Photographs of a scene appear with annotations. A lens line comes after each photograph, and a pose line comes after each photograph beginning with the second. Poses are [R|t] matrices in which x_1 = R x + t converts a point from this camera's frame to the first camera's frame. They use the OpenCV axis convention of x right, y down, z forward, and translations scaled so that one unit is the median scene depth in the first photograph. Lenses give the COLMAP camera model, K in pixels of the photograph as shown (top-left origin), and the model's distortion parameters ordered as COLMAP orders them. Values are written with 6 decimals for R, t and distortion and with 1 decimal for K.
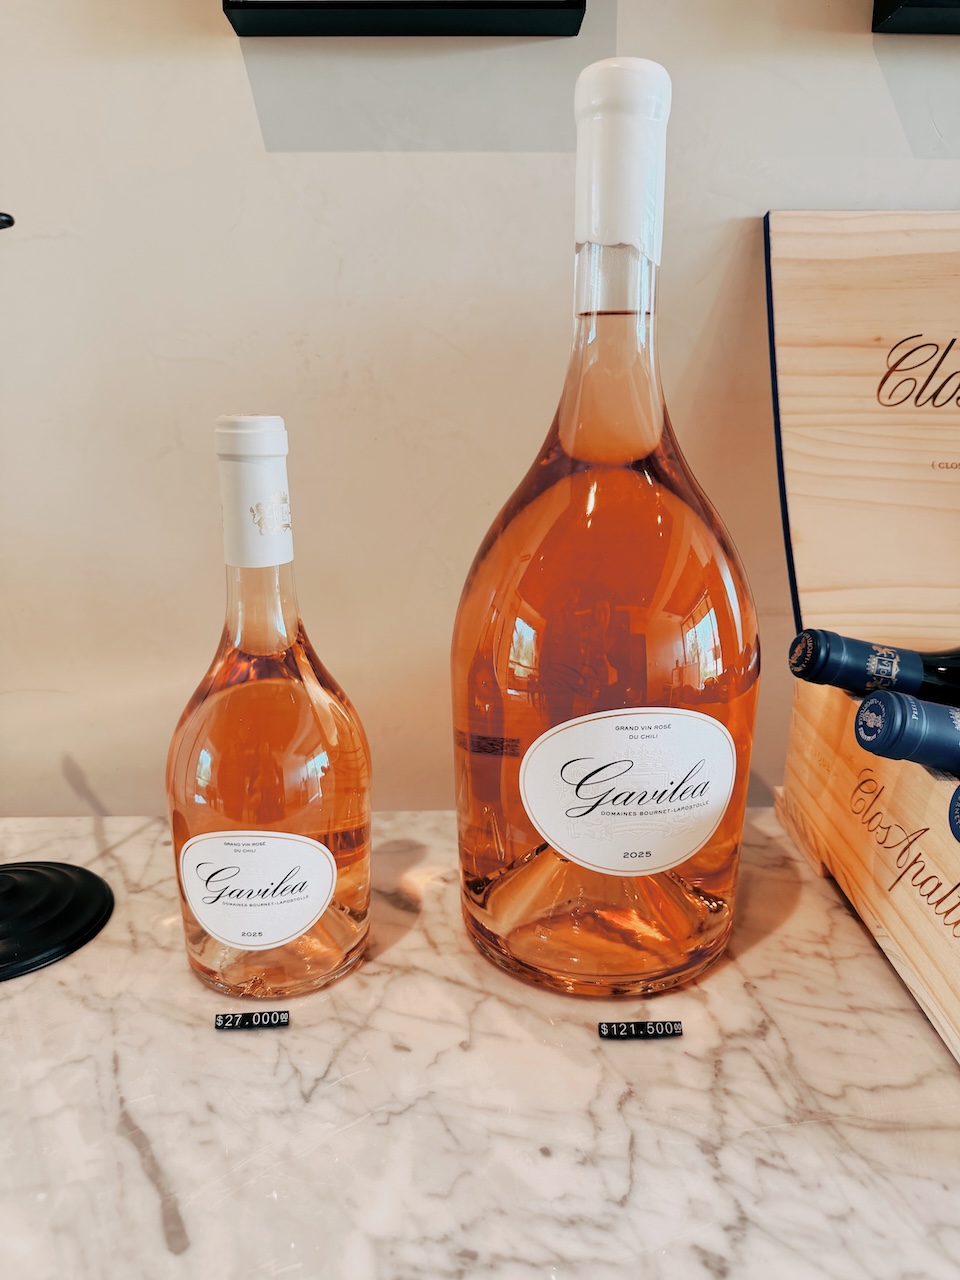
lens RADIAL K [[875.1, 0, 480.0], [0, 875.1, 640.0], [0, 0, 1]] dist [-0.050701, -0.001694]
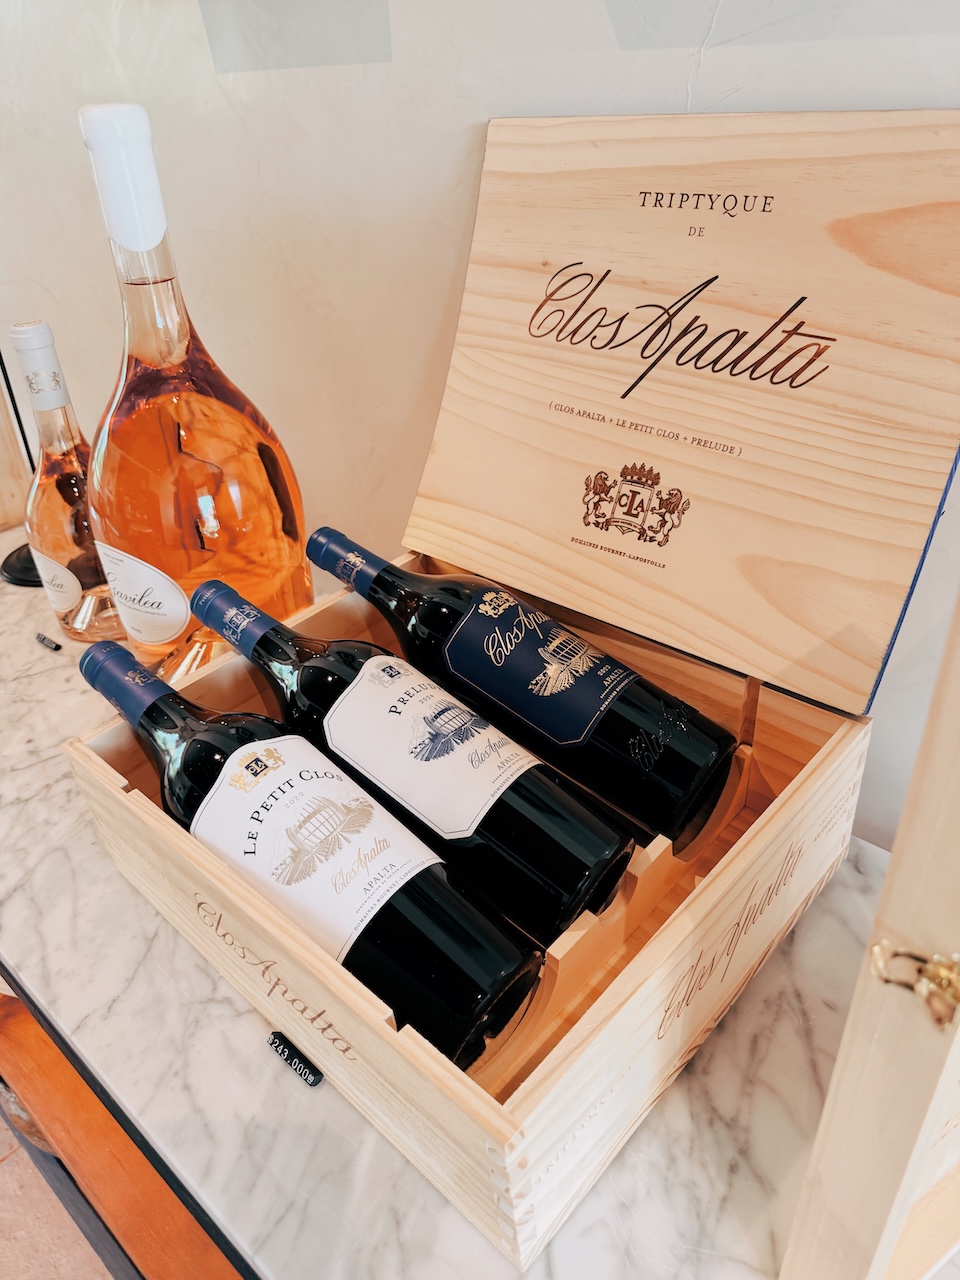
lens RADIAL K [[875.1, 0, 480.0], [0, 875.1, 640.0], [0, 0, 1]] dist [-0.050701, -0.001694]
pose [[0.737906, 0.348965, -0.577683, 1.132898], [-0.154780, 0.920637, 0.358427, -0.297351], [0.656915, -0.175072, 0.733357, 0.145723]]
